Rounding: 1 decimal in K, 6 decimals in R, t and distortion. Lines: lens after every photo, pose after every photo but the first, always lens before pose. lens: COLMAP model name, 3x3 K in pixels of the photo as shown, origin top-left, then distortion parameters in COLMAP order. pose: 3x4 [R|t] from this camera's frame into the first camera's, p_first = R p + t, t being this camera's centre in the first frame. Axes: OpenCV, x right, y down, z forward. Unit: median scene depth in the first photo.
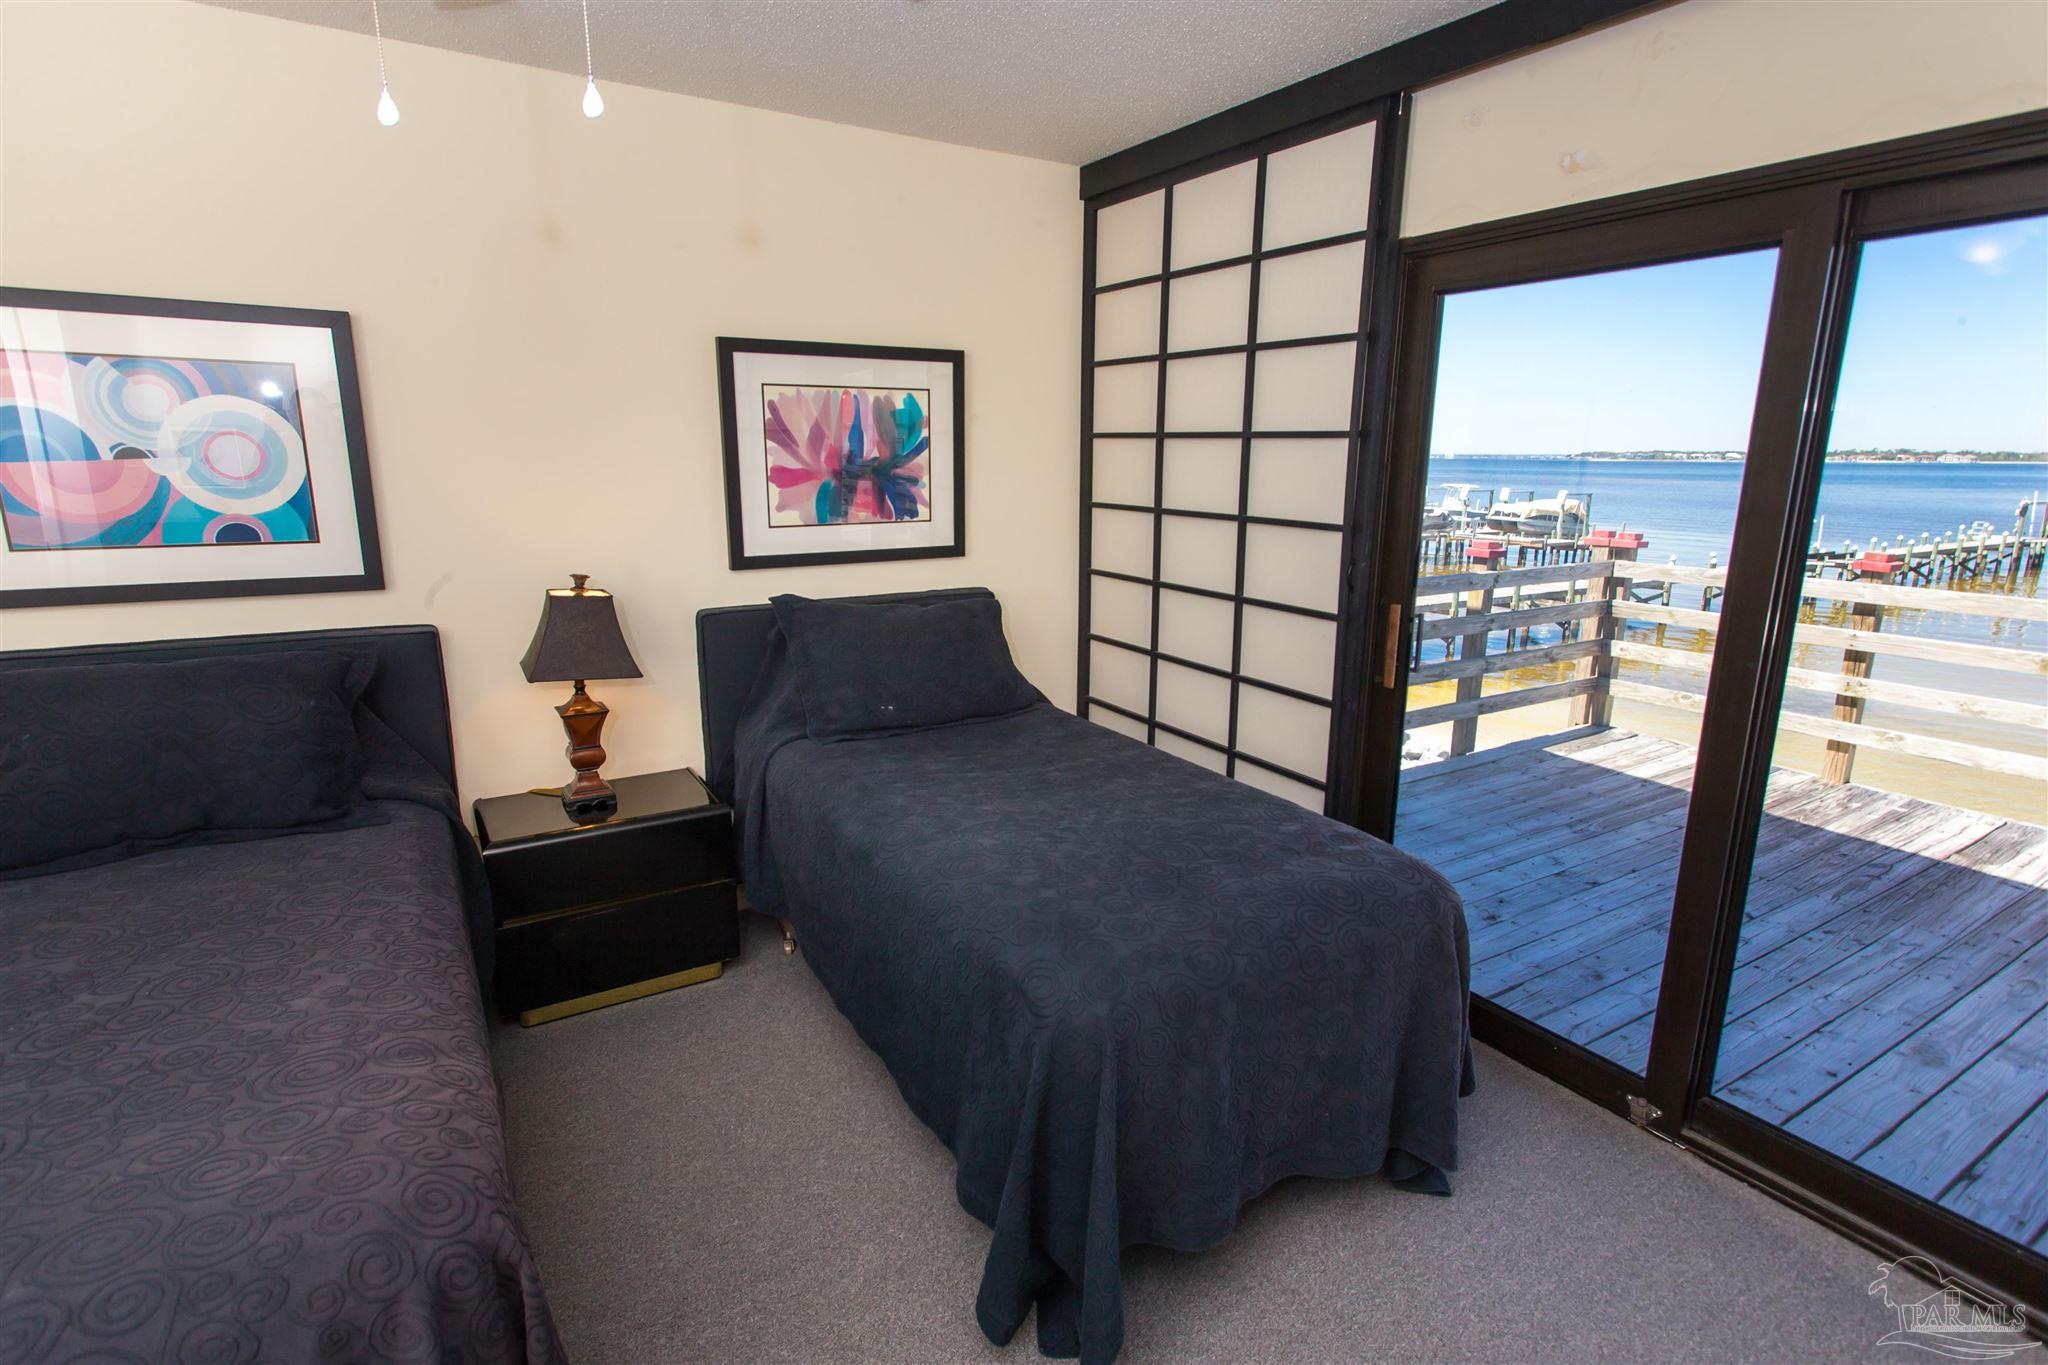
lens RADIAL K [[1002.4, 0, 1024.0], [0, 1002.4, 682.5], [0, 0, 1]] dist [0.007888, 0.001618]
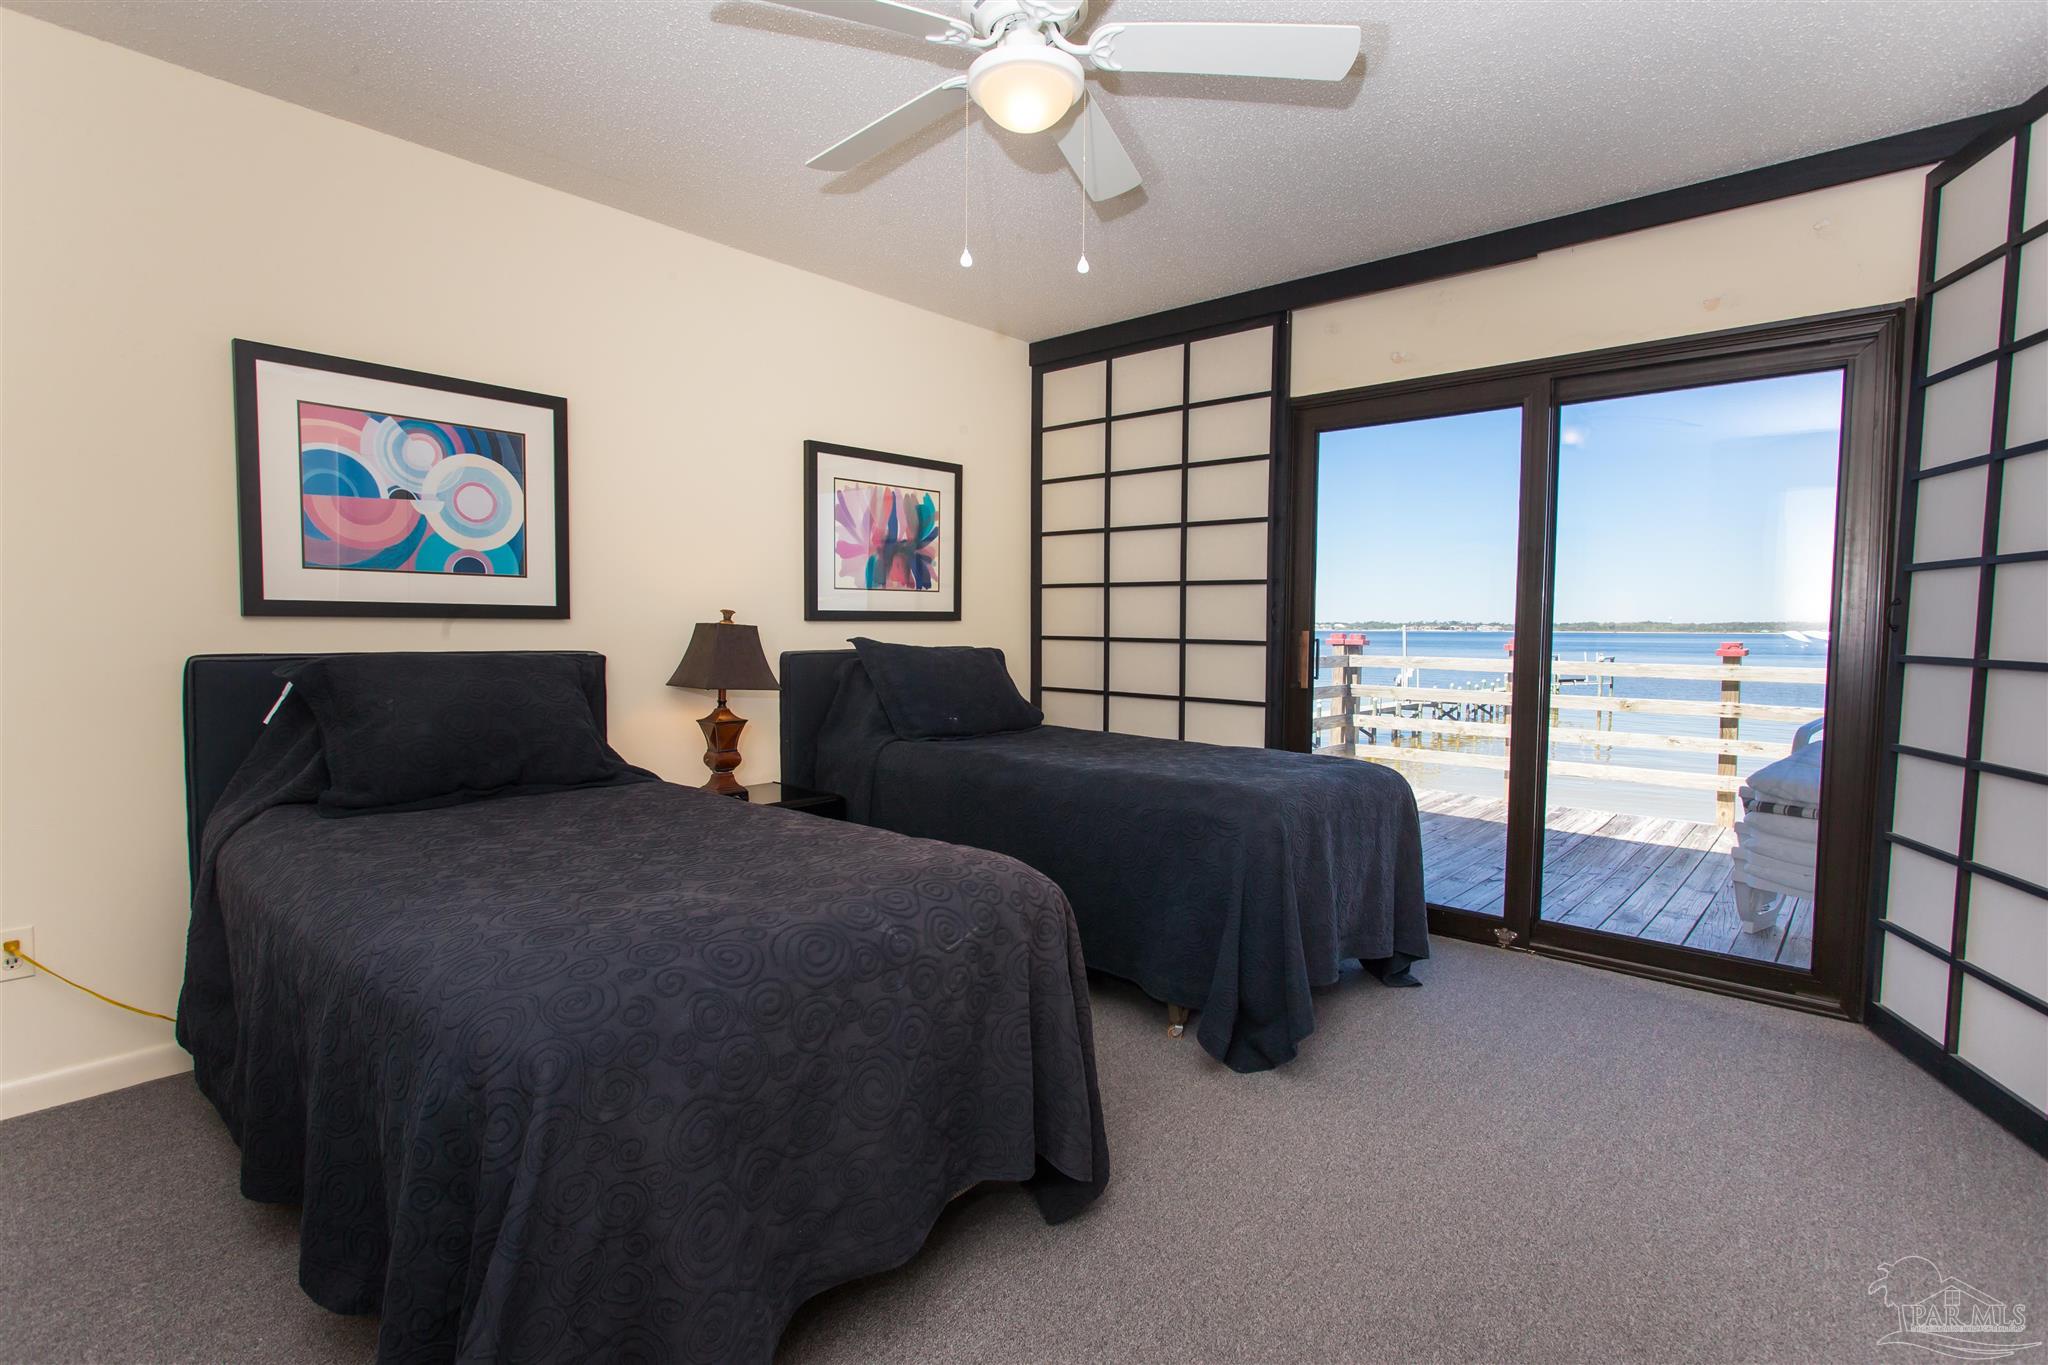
lens RADIAL K [[970.8, 0, 1024.0], [0, 970.8, 682.5], [0, 0, 1]] dist [0.004551, 0.000344]
pose [[0.959511, -0.018423, 0.281067, -0.391043], [0.063630, 0.986241, -0.152577, 0.171693], [-0.274389, 0.164284, 0.947482, -0.210919]]
